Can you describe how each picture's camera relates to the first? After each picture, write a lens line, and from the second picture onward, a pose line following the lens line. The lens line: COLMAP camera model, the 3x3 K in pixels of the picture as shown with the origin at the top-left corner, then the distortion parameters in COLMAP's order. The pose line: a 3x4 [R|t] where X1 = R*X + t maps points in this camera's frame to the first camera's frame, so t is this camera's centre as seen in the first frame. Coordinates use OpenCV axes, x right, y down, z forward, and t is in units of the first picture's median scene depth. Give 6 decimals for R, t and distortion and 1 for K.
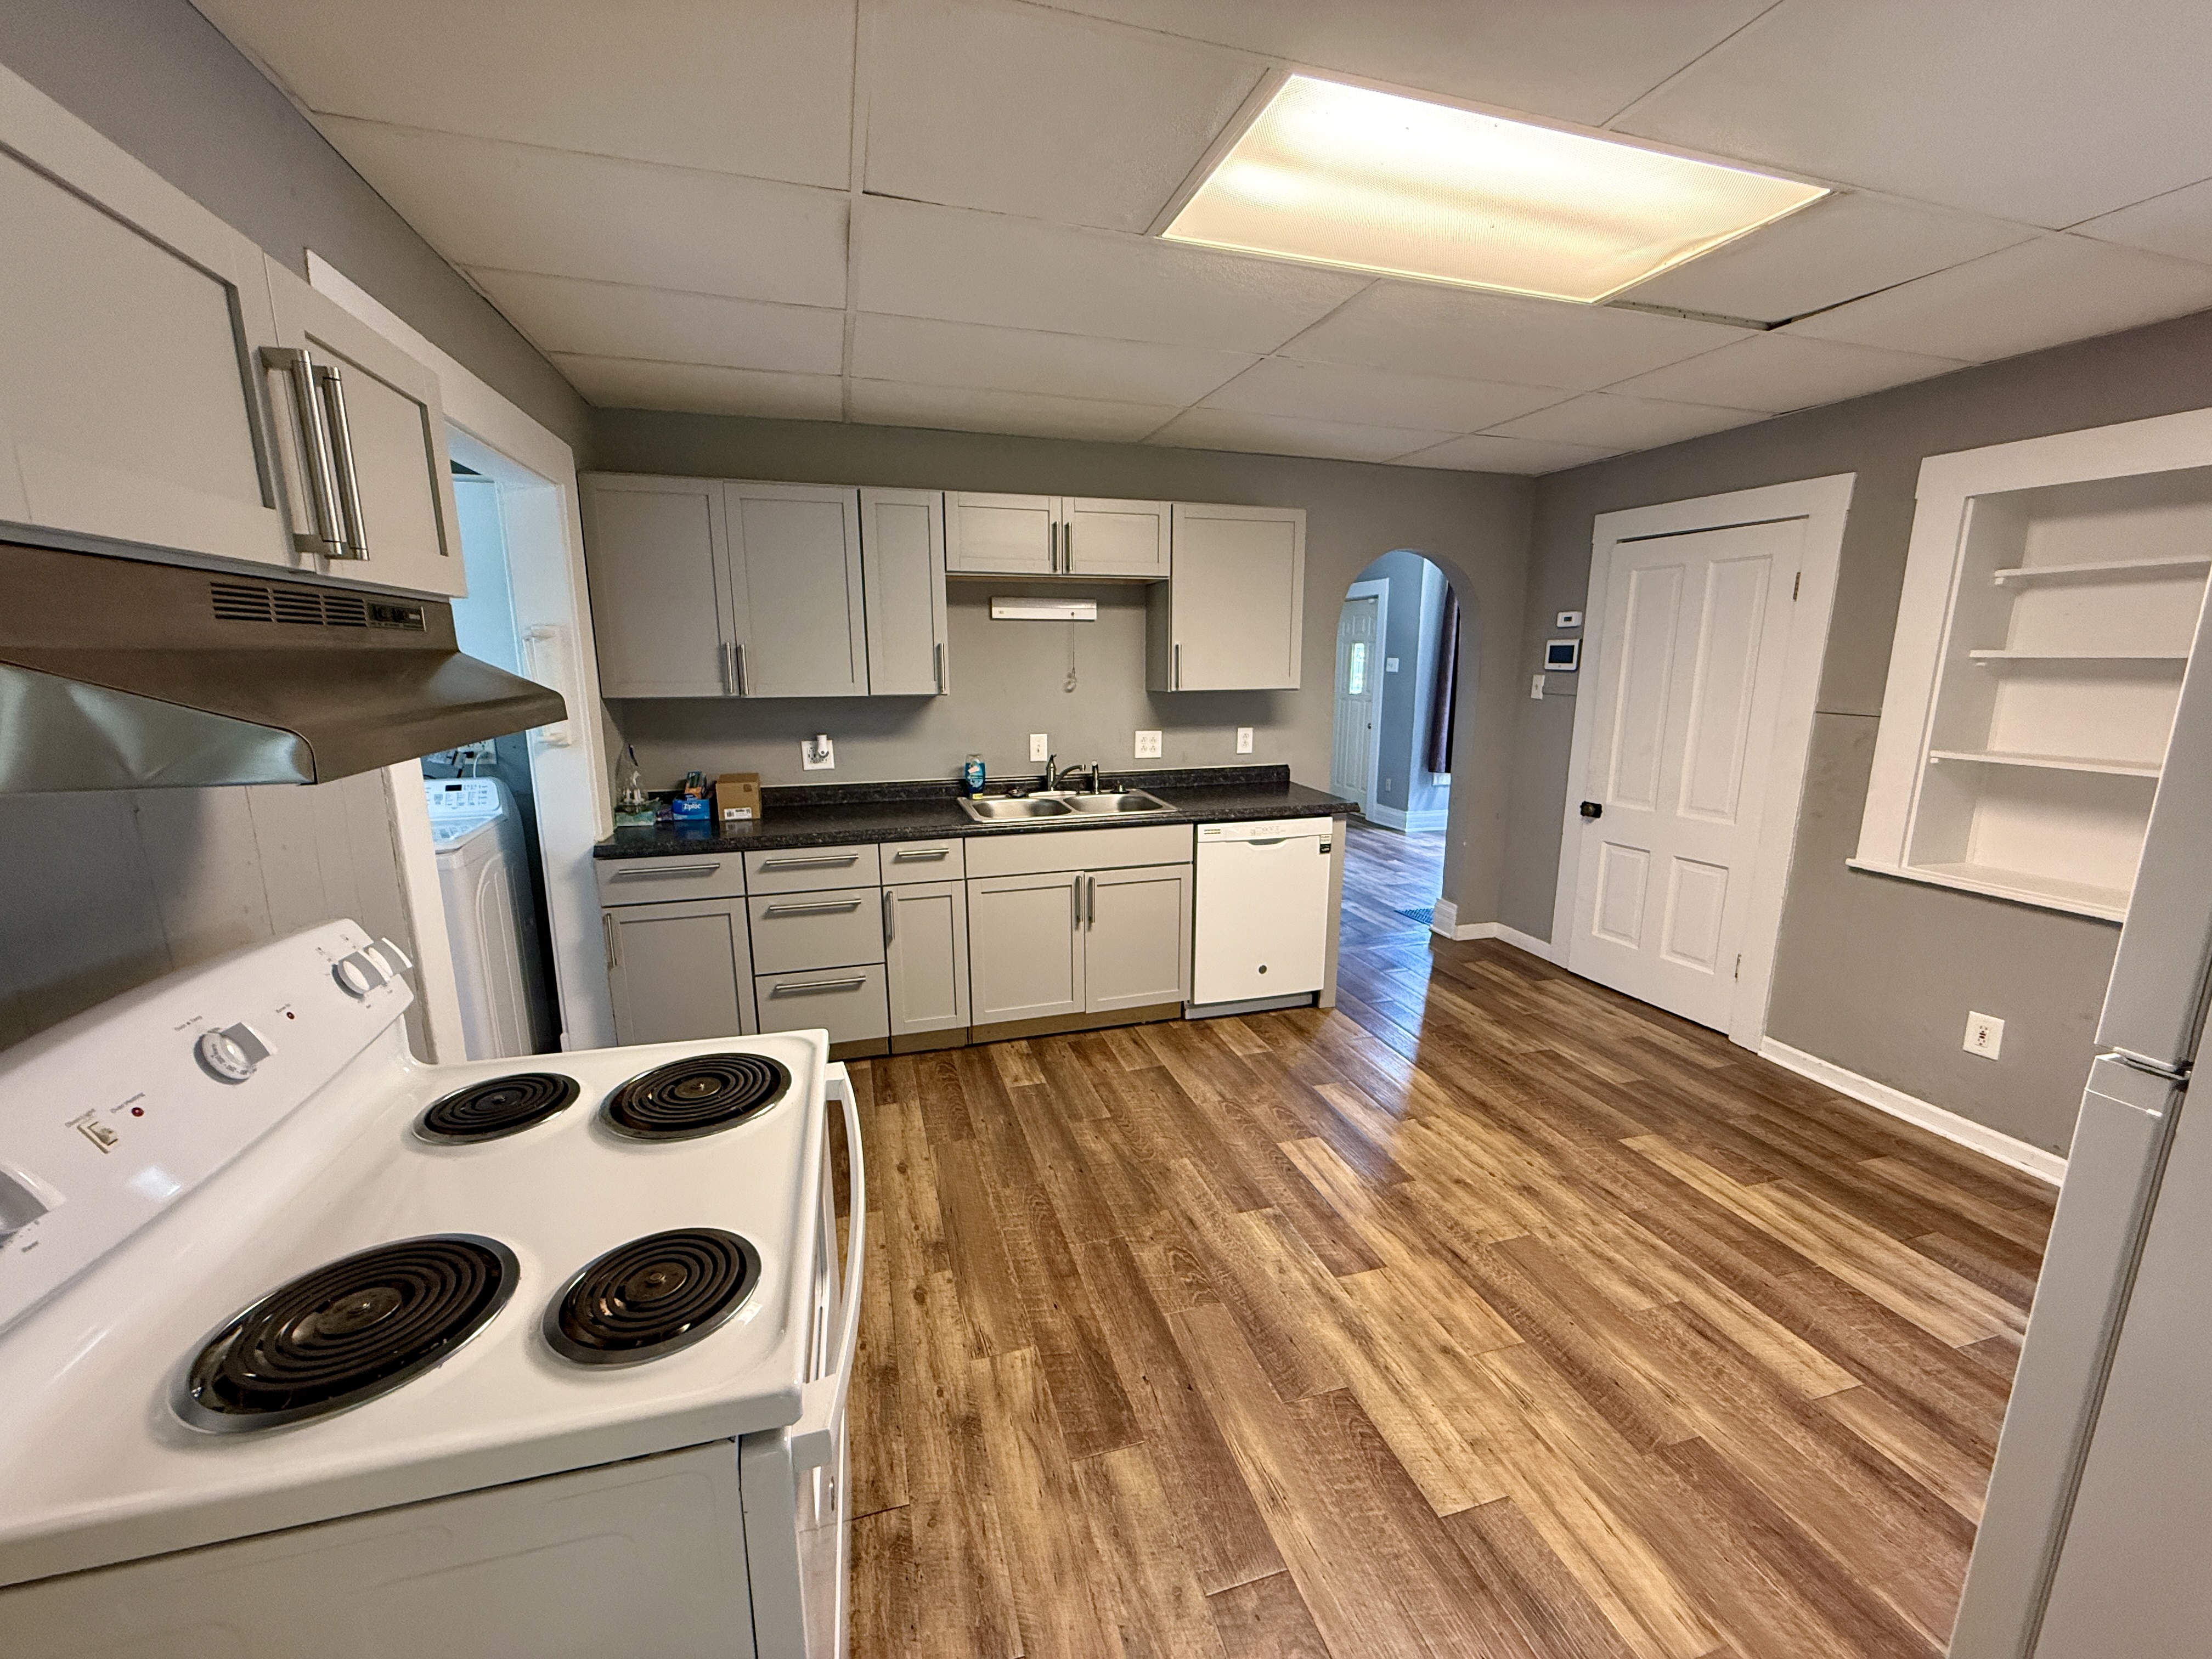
lens RADIAL K [[881.6, 0, 1108.8], [0, 881.6, 832.4], [0, 0, 1]] dist [0.001171, -0.000095]
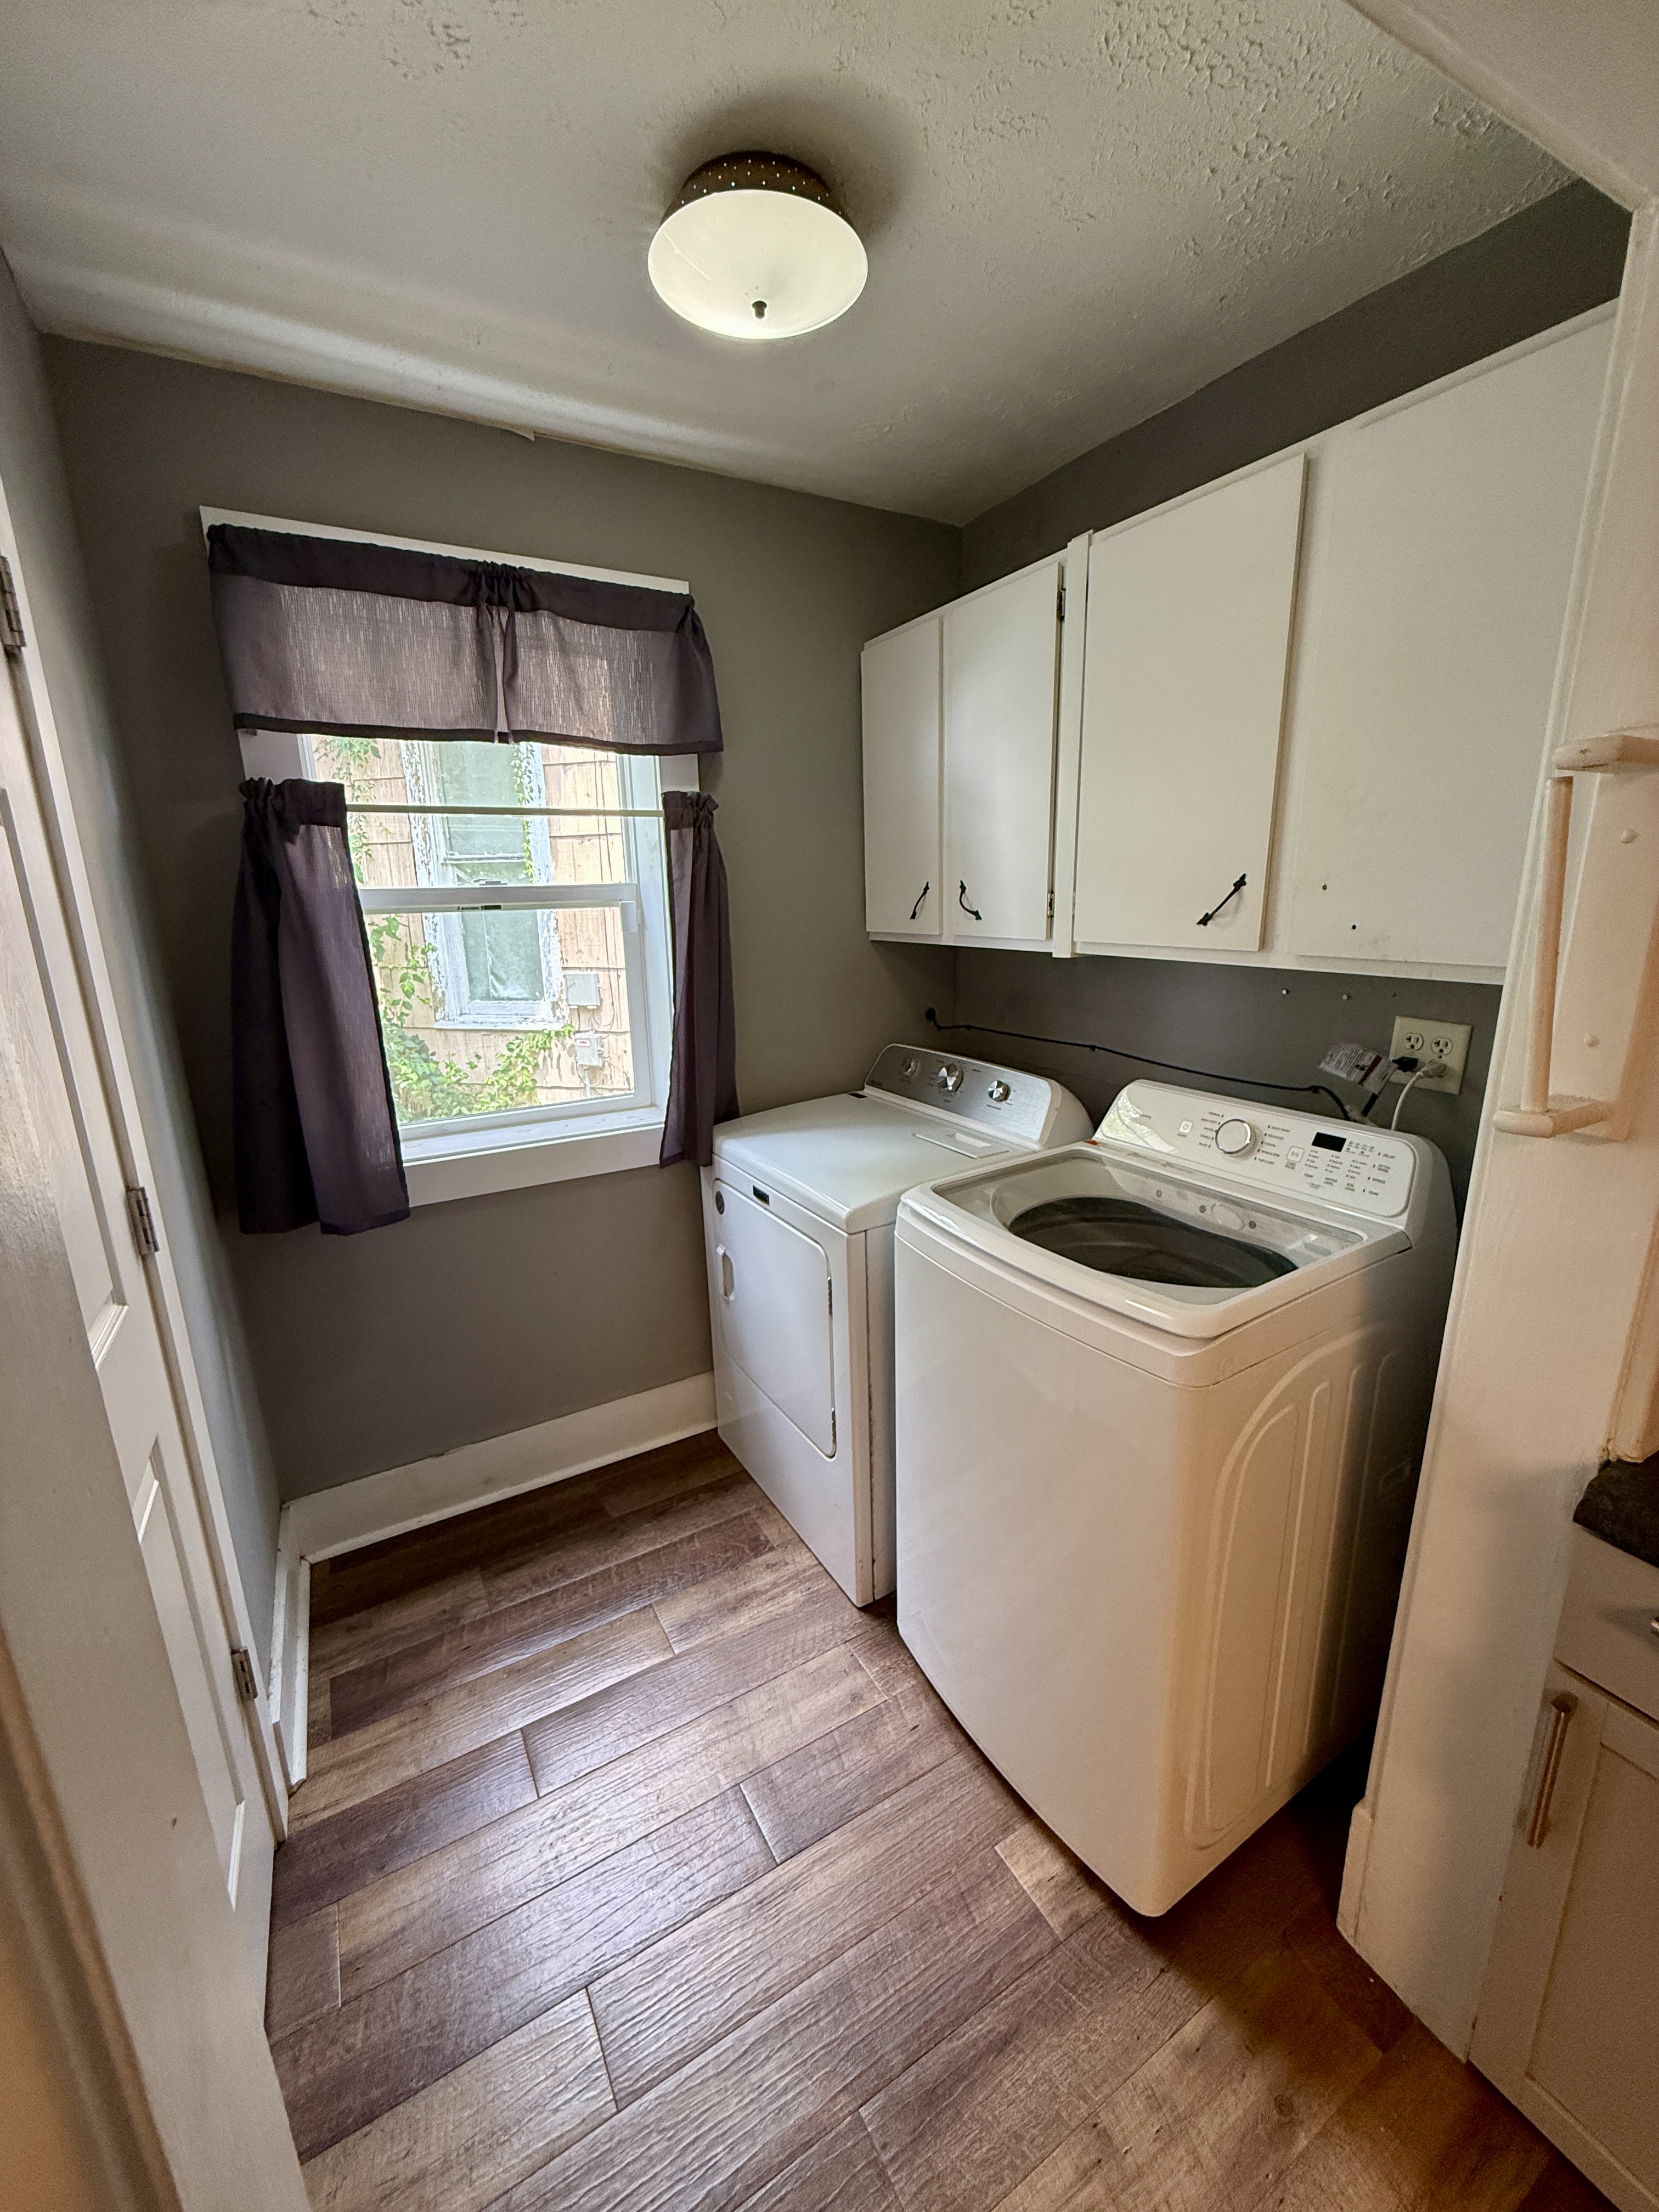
lens RADIAL K [[881.6, 0, 836.3], [0, 881.6, 1093.0], [0, 0, 1]] dist [0.001171, -0.000095]
pose [[0.230024, 0.244987, -0.941844, -0.465032], [-0.167442, 0.963326, 0.209681, -0.161131], [0.958672, 0.109472, 0.262609, 0.783567]]
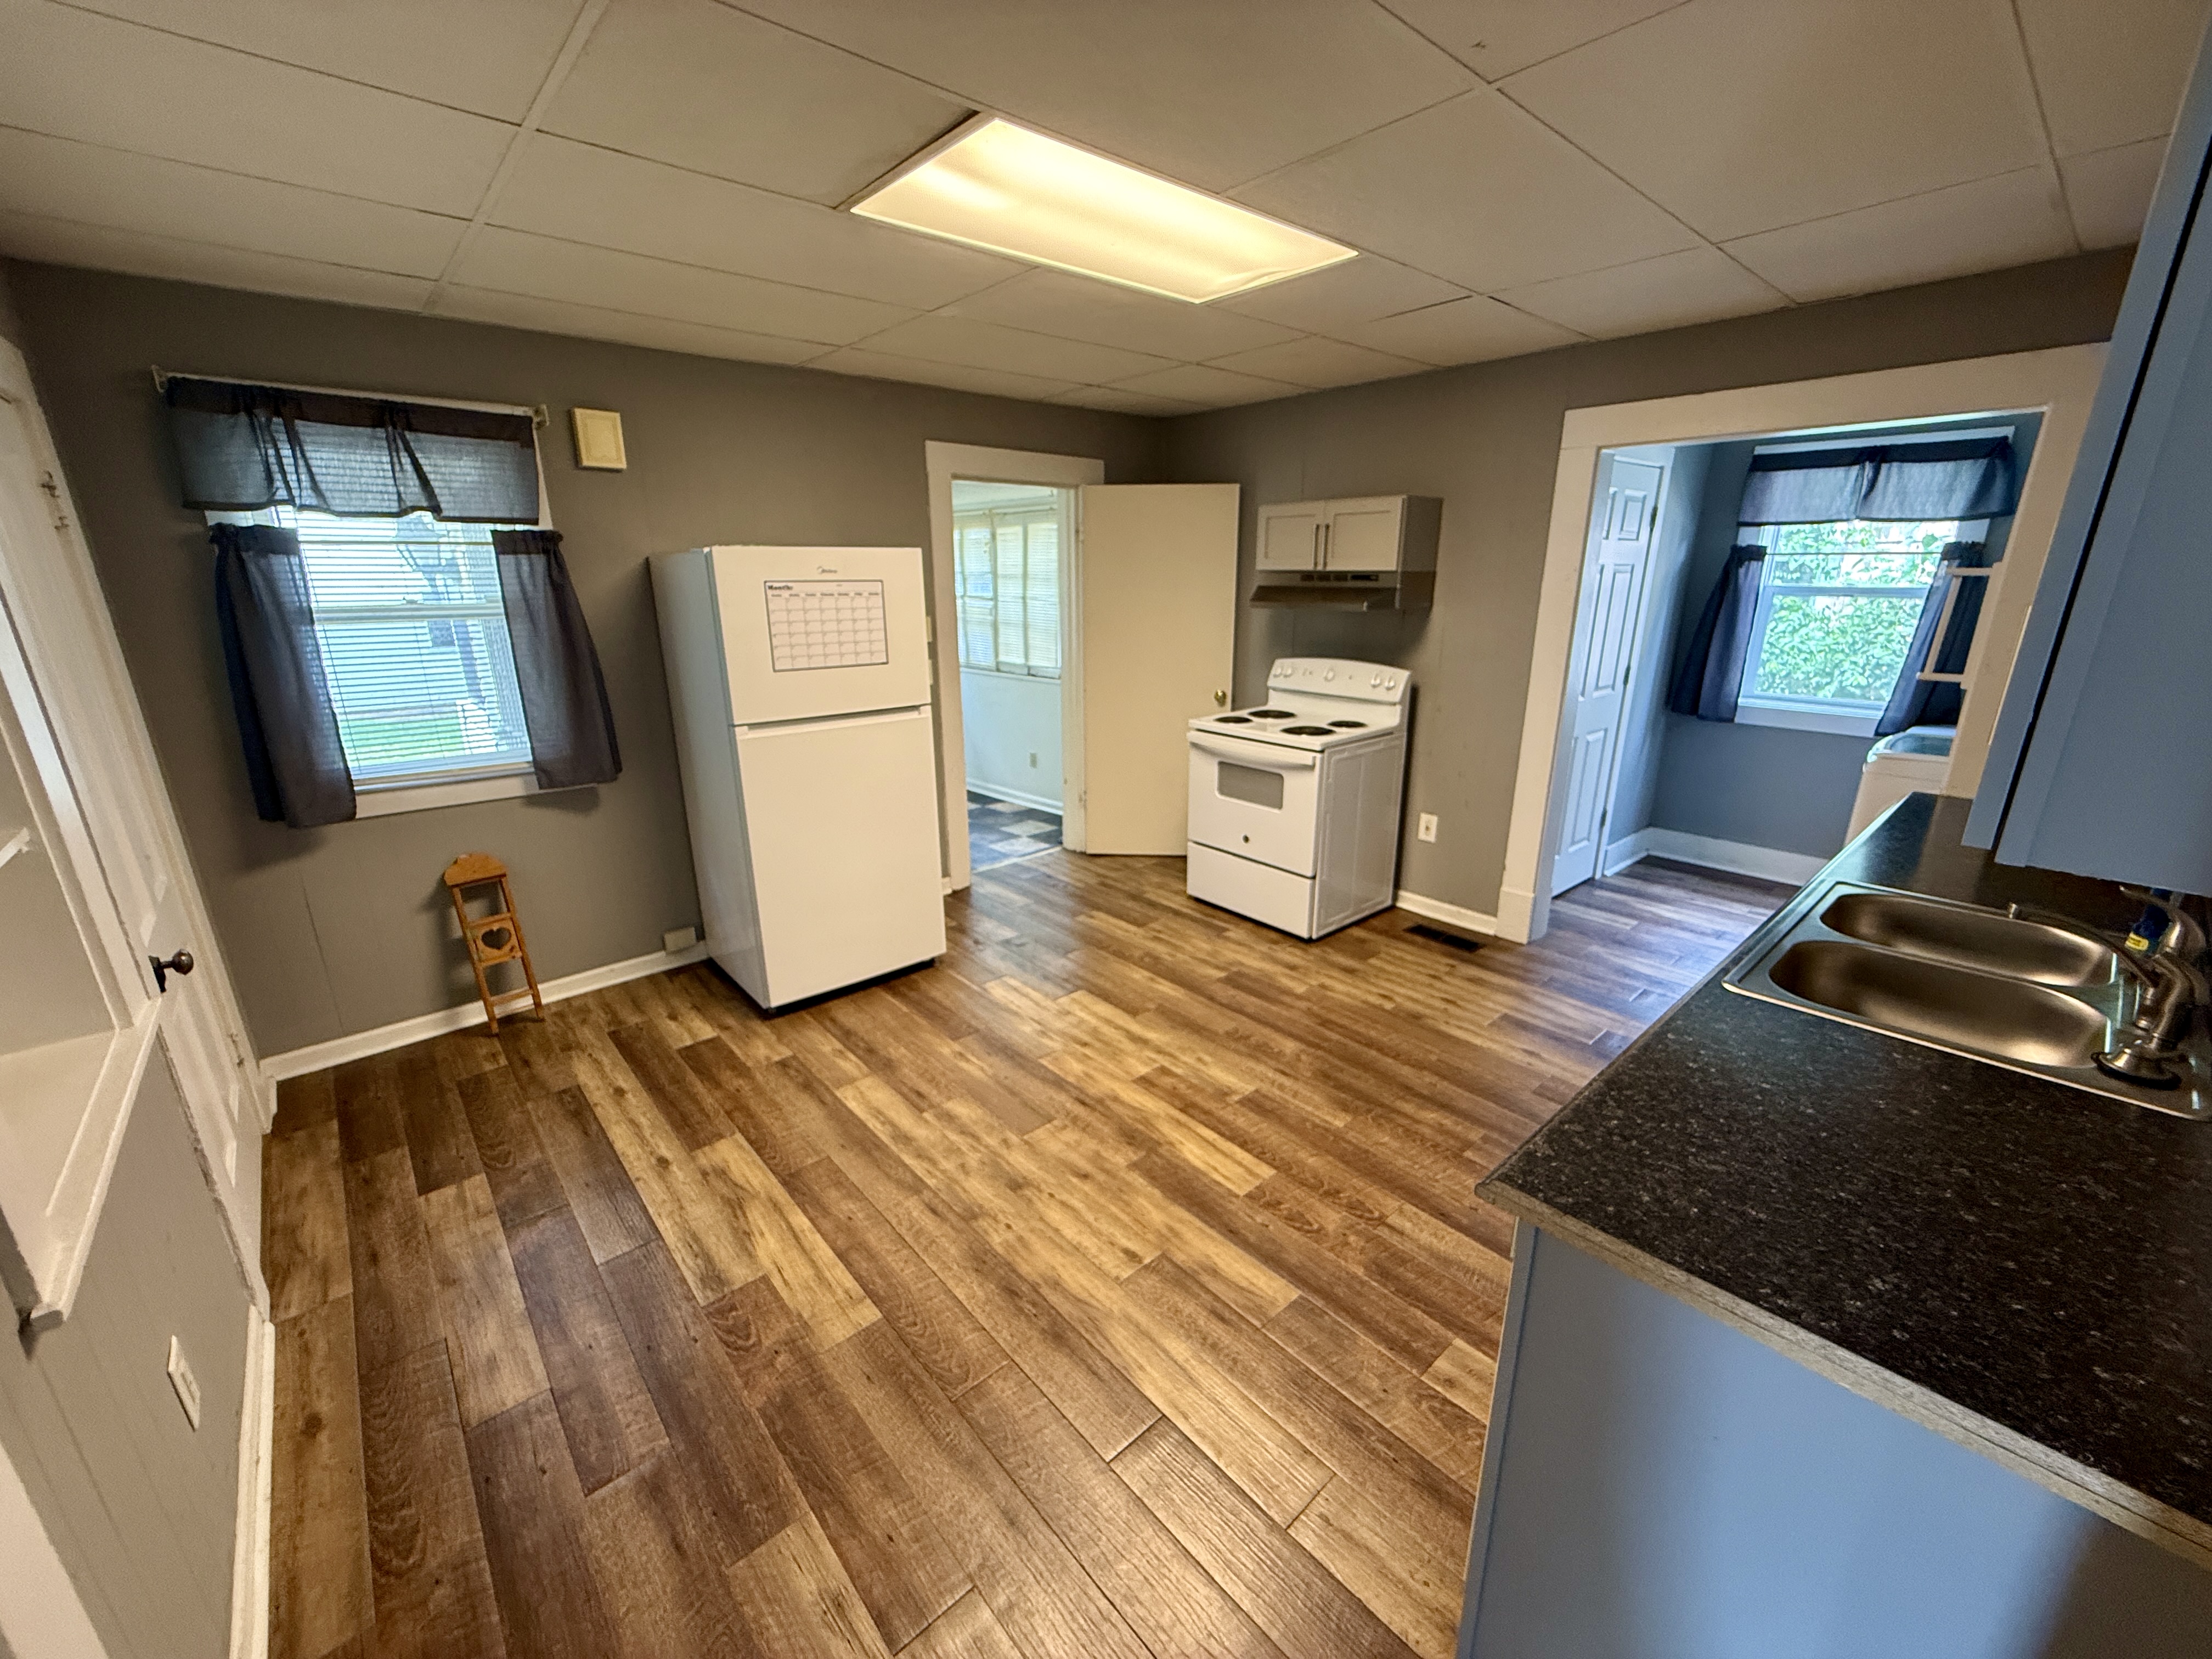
lens RADIAL K [[881.6, 0, 1107.3], [0, 881.6, 839.1], [0, 0, 1]] dist [0.001171, -0.000095]
pose [[-0.908439, 0.132313, -0.396526, 0.750679], [-0.070555, 0.886442, 0.457430, -0.383040], [0.412021, 0.443524, -0.795943, 1.713021]]
